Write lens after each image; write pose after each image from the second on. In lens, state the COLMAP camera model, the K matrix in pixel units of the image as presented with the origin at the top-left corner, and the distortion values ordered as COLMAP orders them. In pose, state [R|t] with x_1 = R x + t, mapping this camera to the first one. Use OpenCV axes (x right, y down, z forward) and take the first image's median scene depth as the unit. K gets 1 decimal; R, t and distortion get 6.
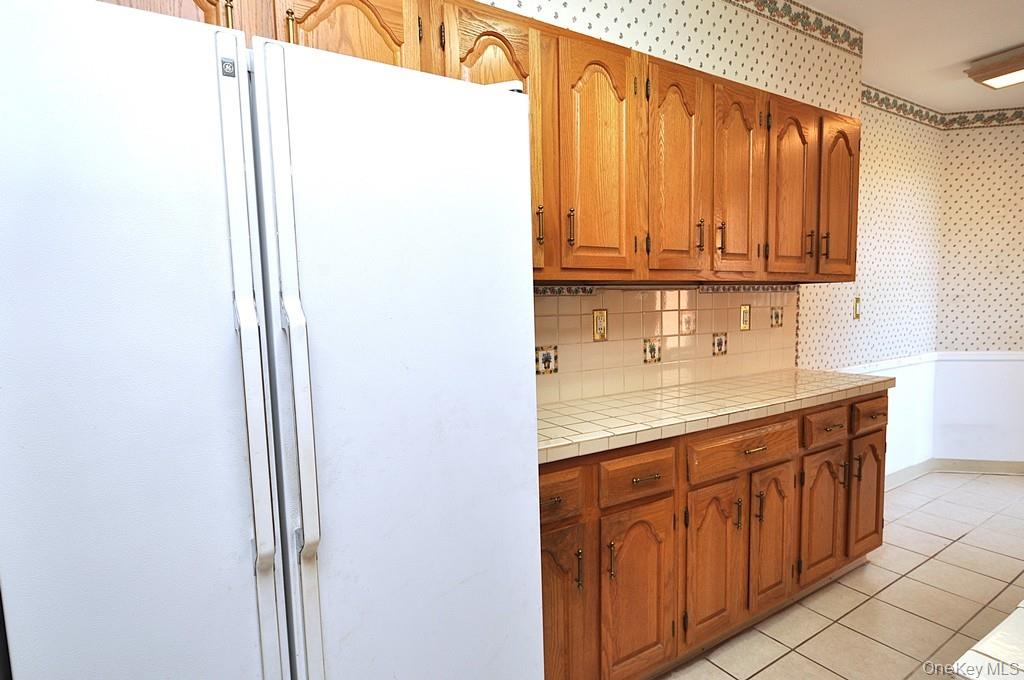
lens RADIAL K [[533.7, 0, 507.9], [0, 533.7, 352.6], [0, 0, 1]] dist [0.007184, -0.015749]
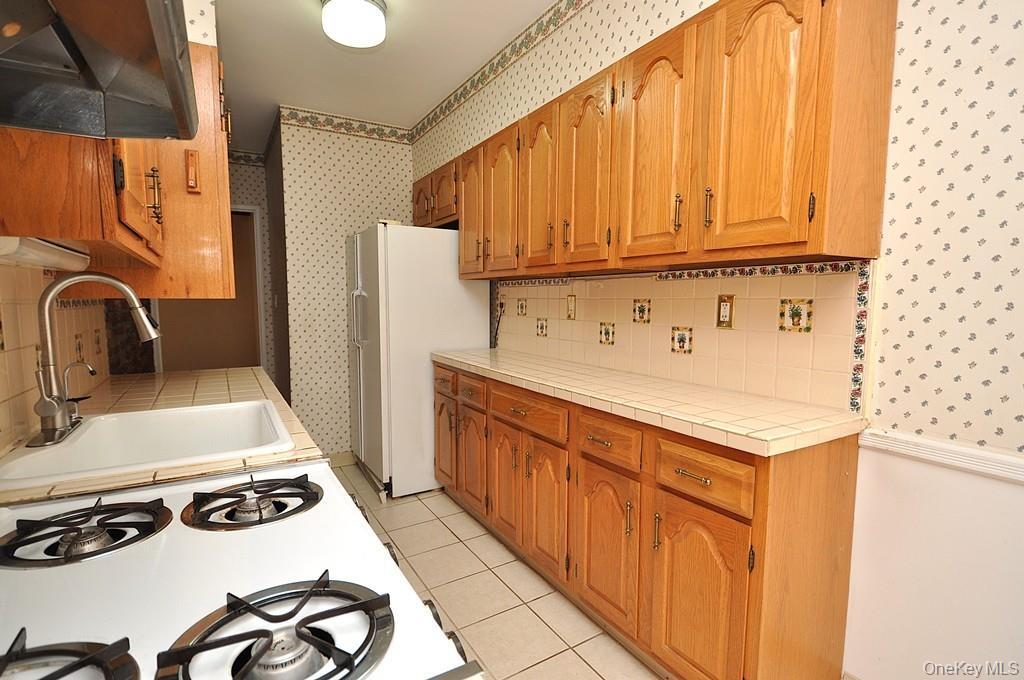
lens RADIAL K [[490.9, 0, 508.7], [0, 490.9, 348.3], [0, 0, 1]] dist [0.011235, -0.016169]
pose [[-0.023521, 0.125595, -0.991803, 1.400842], [-0.090947, 0.987695, 0.127231, -0.092397], [0.995578, 0.093194, -0.011810, 0.875944]]
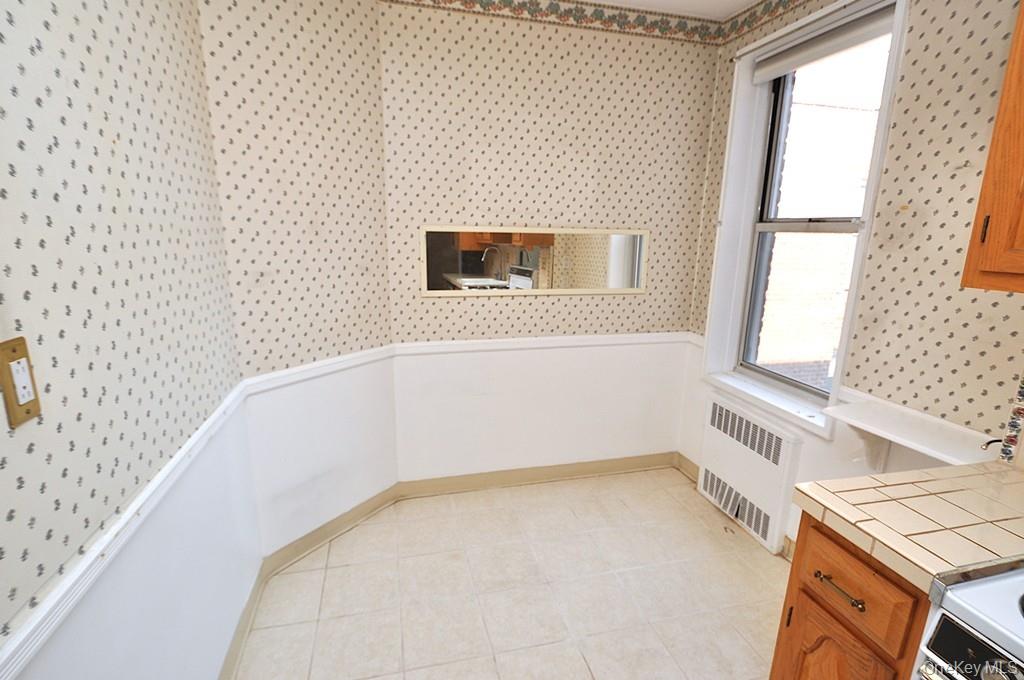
lens RADIAL K [[484.6, 0, 509.3], [0, 484.6, 350.4], [0, 0, 1]] dist [0.007237, -0.011957]
pose [[0.297819, -0.196069, 0.934270, 0.795558], [0.058060, 0.980589, 0.187282, -0.192358], [-0.952855, -0.001532, 0.303422, 1.092224]]
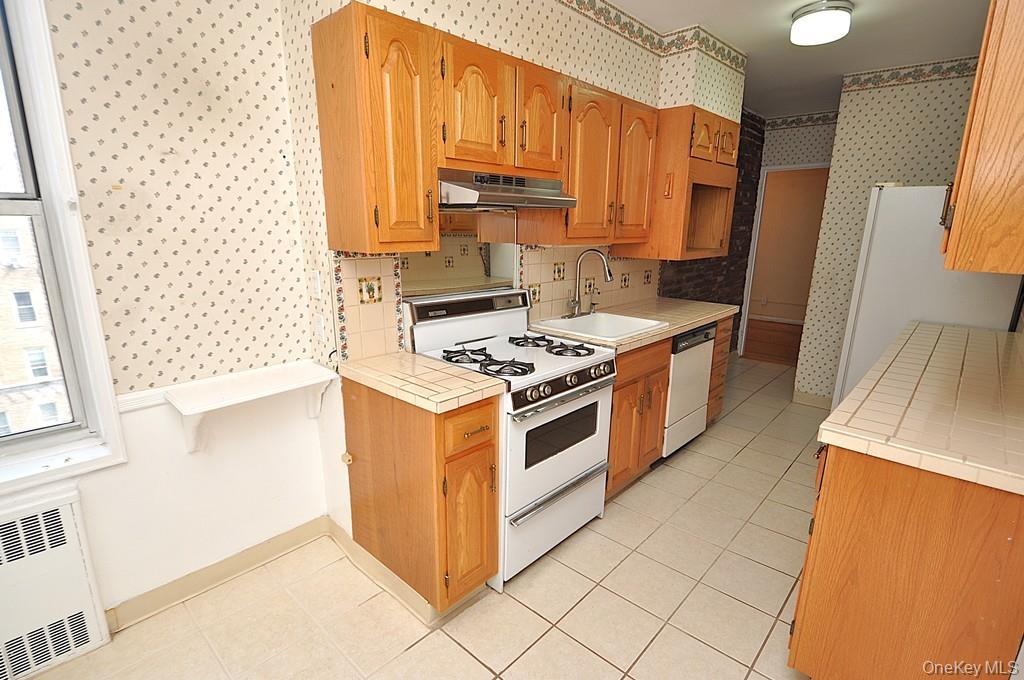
lens RADIAL K [[490.9, 0, 508.7], [0, 490.9, 348.3], [0, 0, 1]] dist [0.011235, -0.016169]
pose [[-0.965647, 0.081536, -0.246733, 1.402635], [-0.006056, 0.942178, 0.335058, -0.258004], [0.259786, 0.325042, -0.909318, 1.619618]]
